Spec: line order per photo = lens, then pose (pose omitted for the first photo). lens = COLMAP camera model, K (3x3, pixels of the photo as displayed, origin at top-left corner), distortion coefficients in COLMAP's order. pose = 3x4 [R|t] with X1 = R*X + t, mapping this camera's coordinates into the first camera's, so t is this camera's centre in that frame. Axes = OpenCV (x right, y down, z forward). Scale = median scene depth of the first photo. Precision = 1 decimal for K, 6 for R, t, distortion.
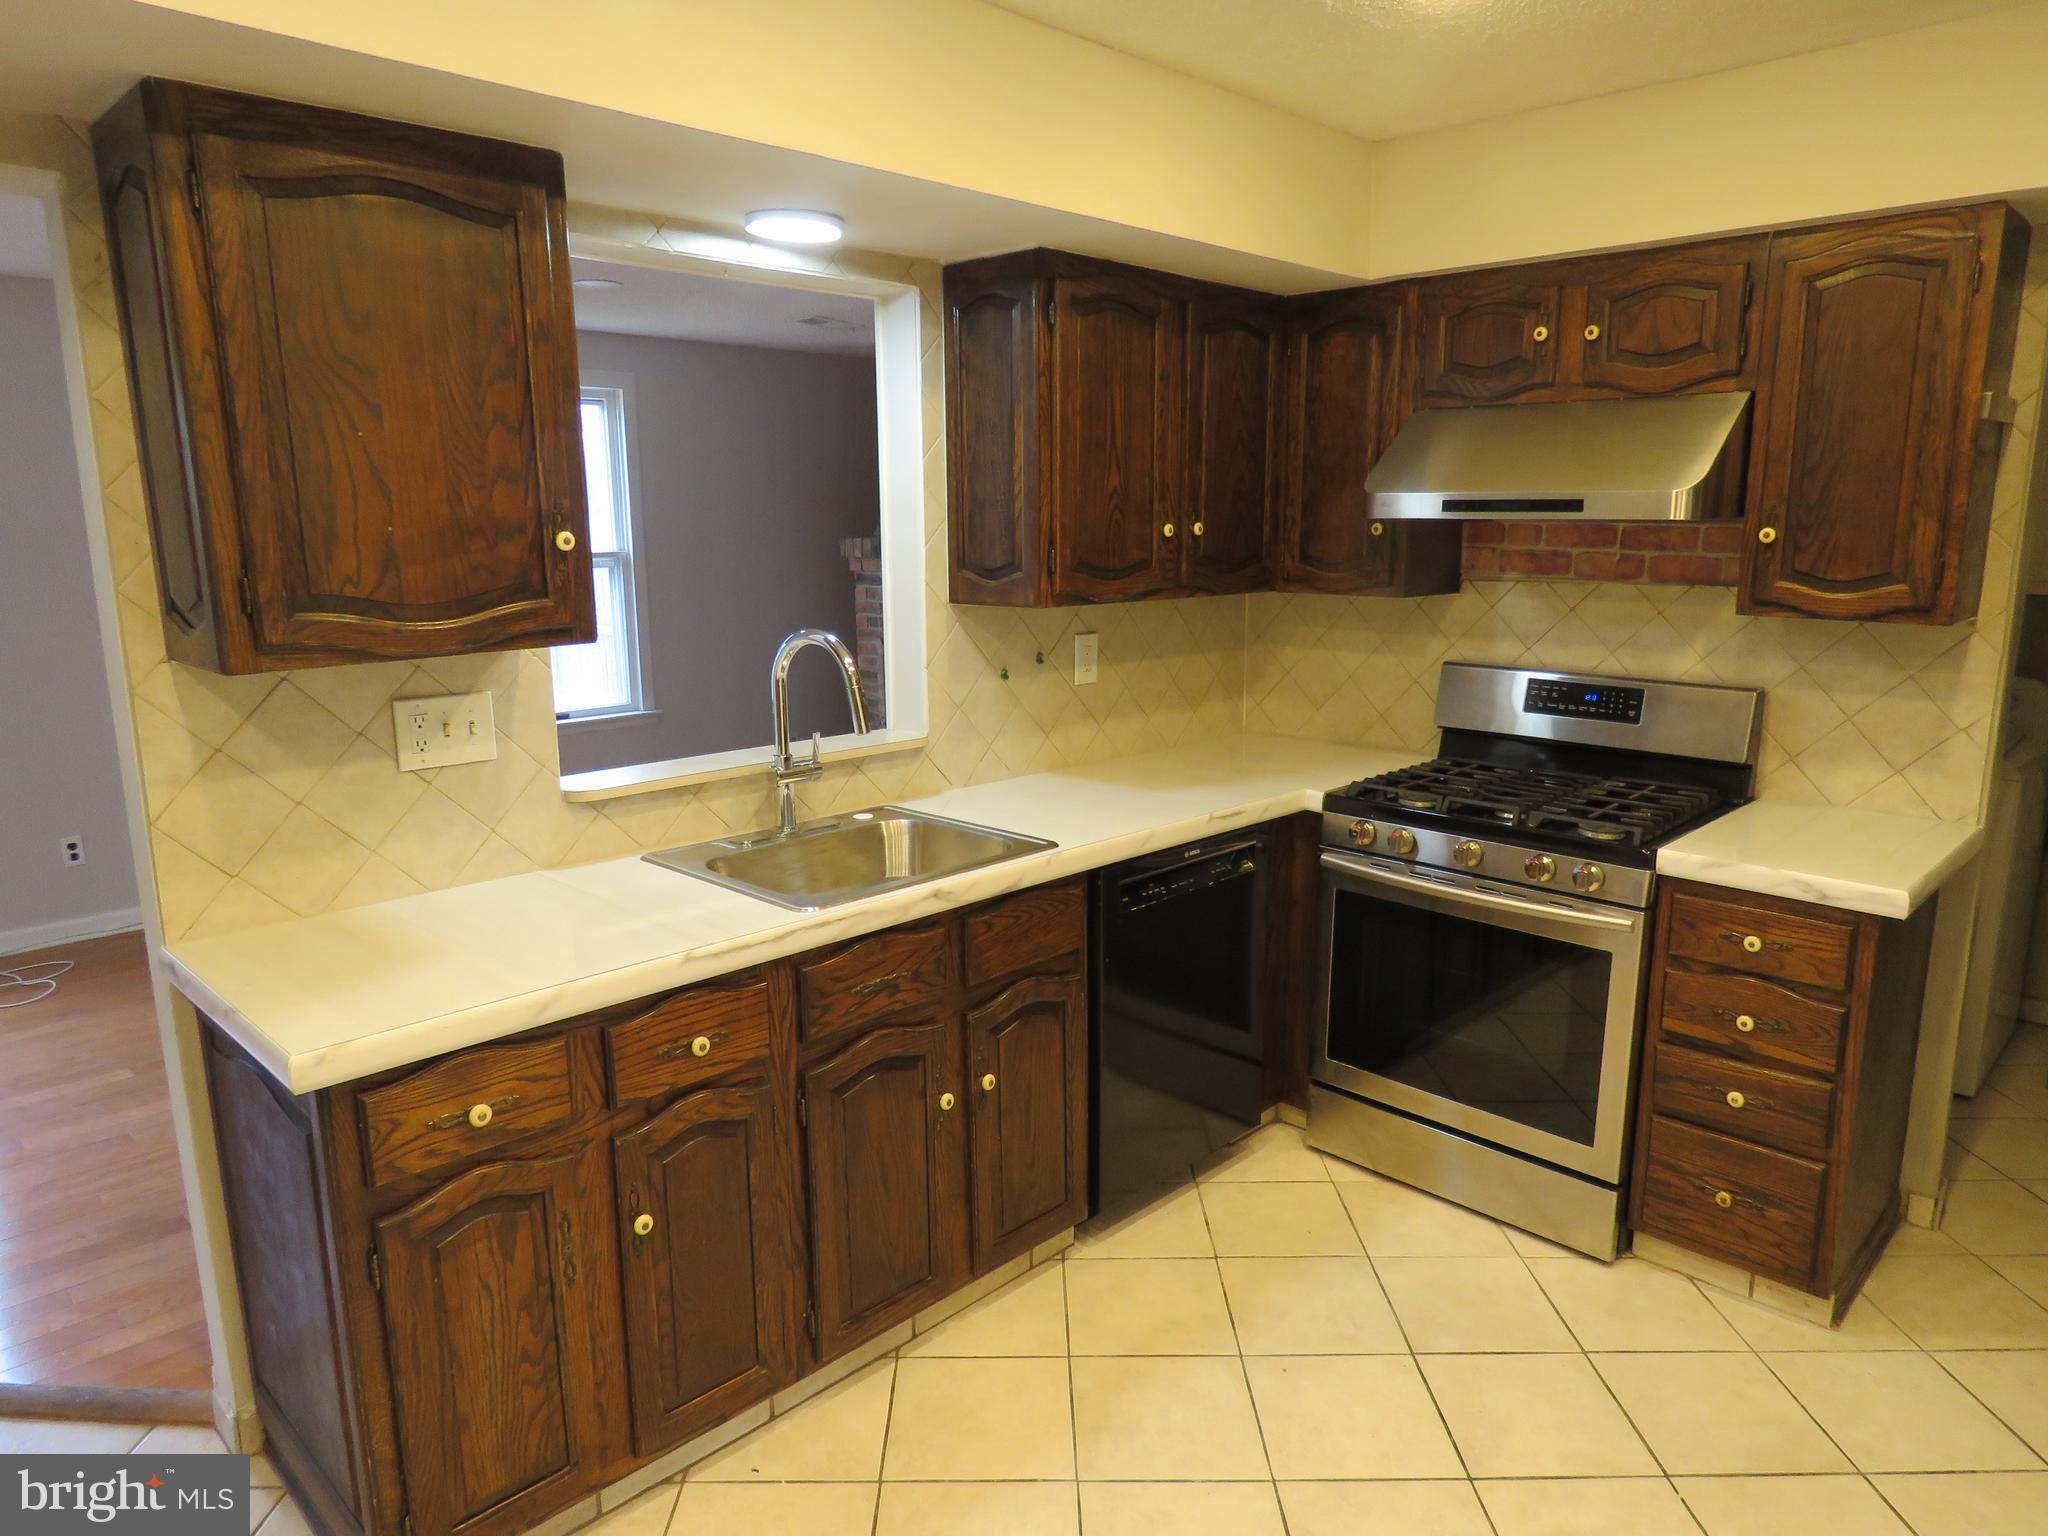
lens RADIAL K [[1318.2, 0, 1018.4], [0, 1318.2, 770.3], [0, 0, 1]] dist [0.001464, -0.001026]
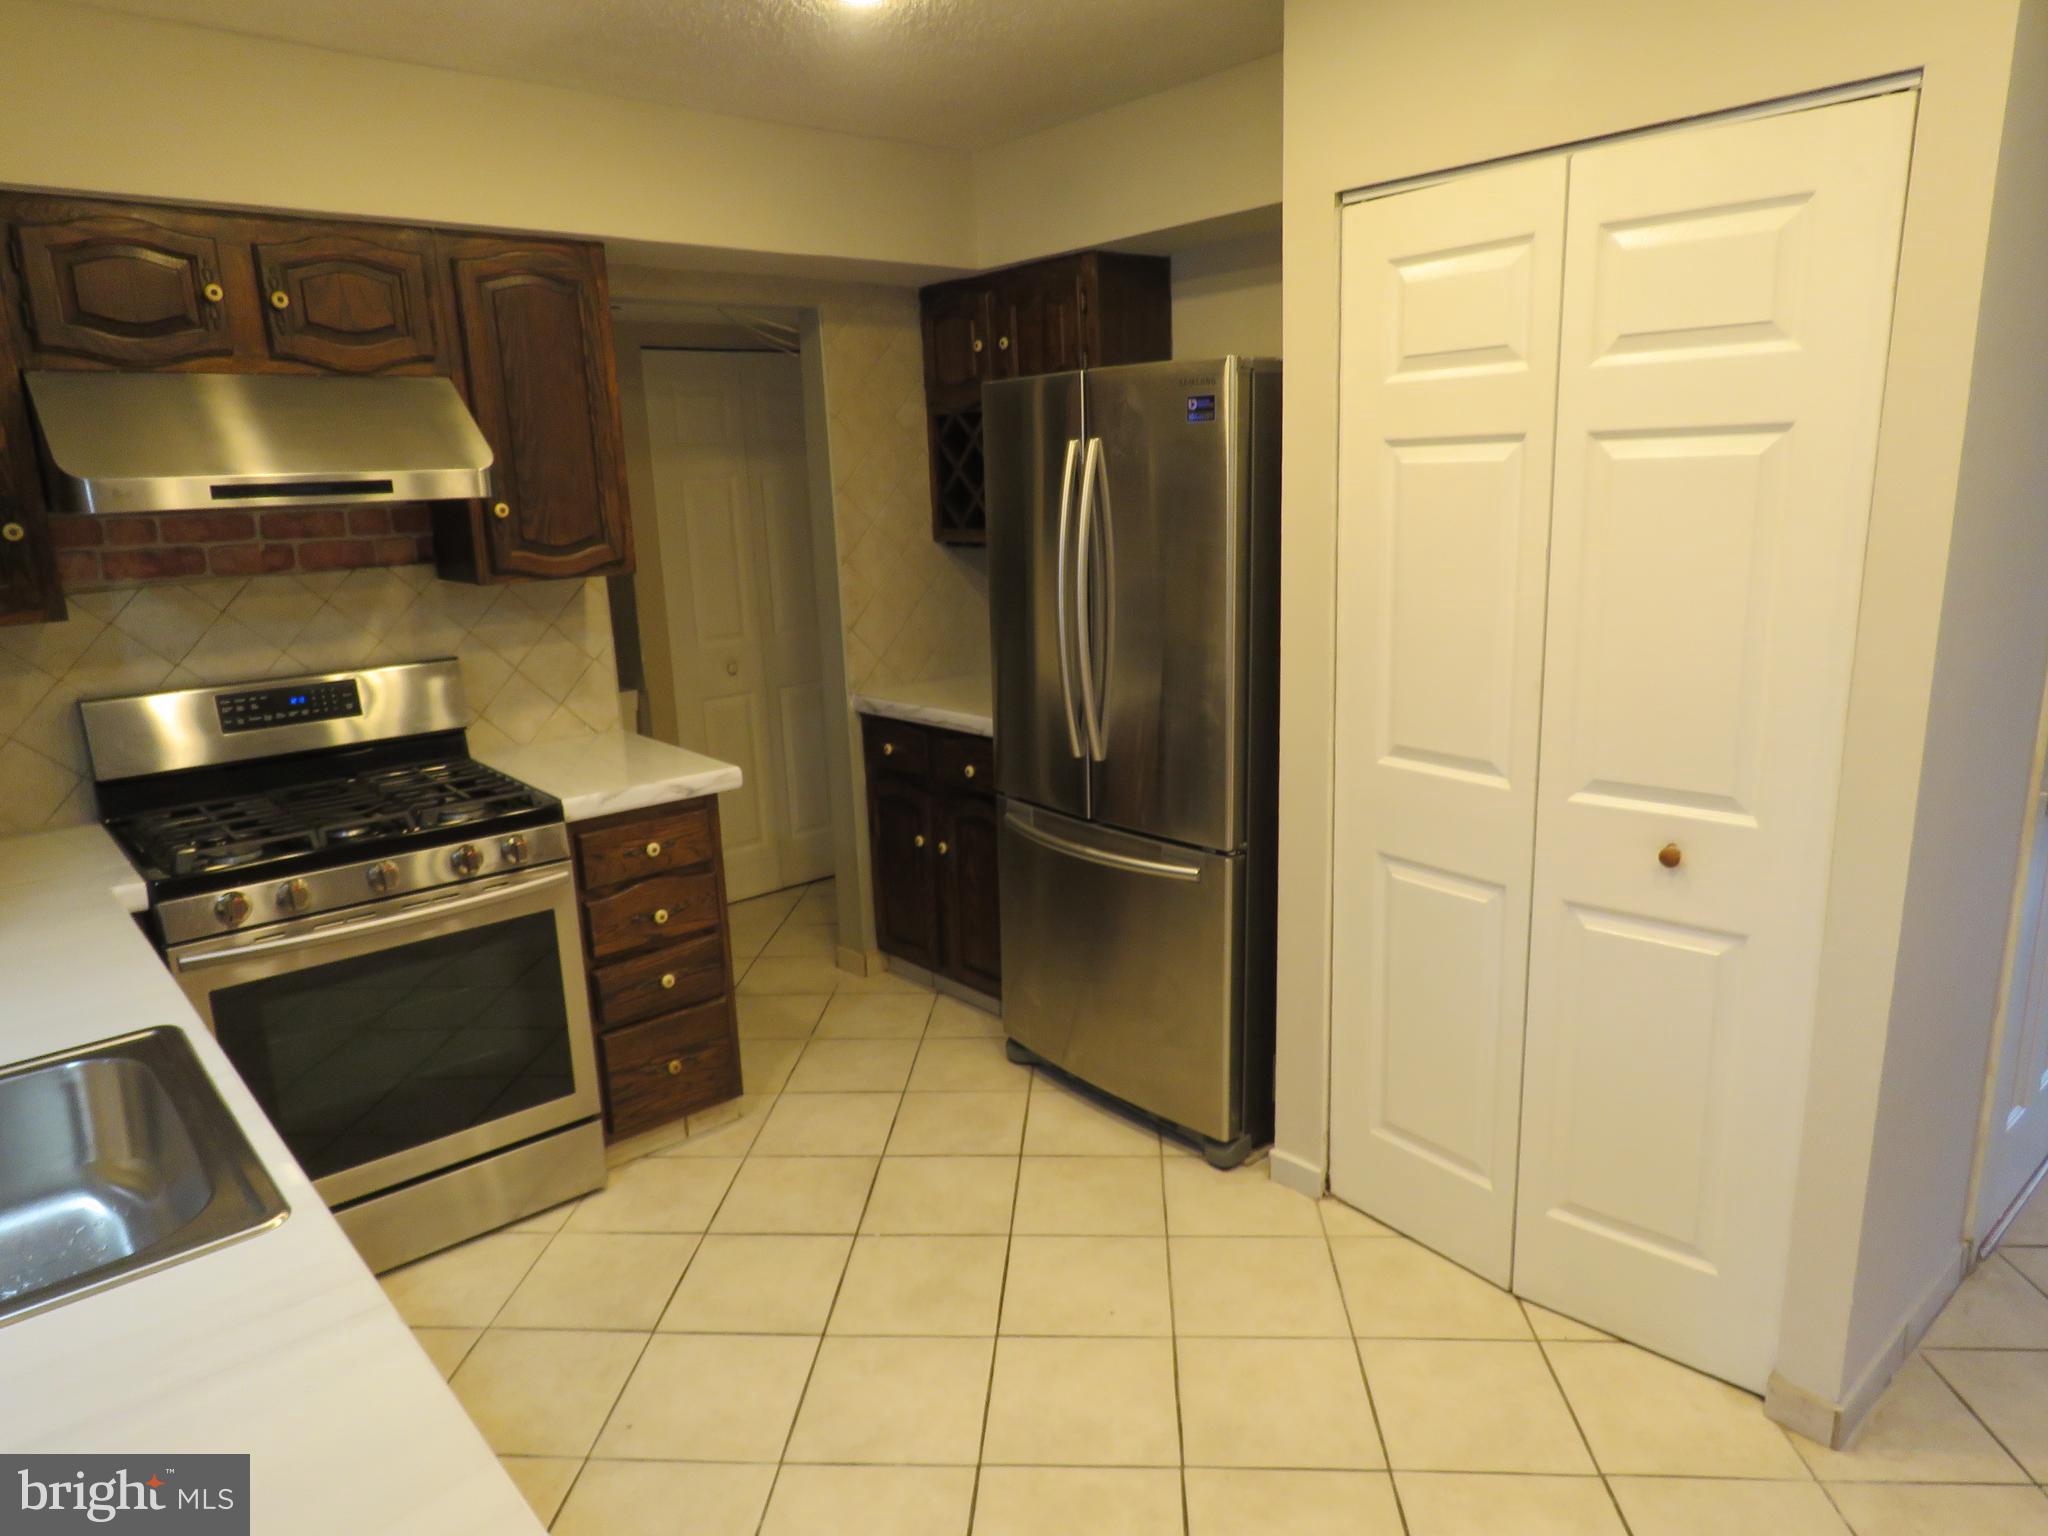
lens RADIAL K [[1318.2, 0, 1017.5], [0, 1318.2, 771.7], [0, 0, 1]] dist [0.001464, -0.001026]
pose [[0.075679, -0.224537, 0.971523, -0.482191], [0.232252, 0.951488, 0.201815, -0.085340], [-0.969707, 0.210365, 0.124156, 0.453326]]
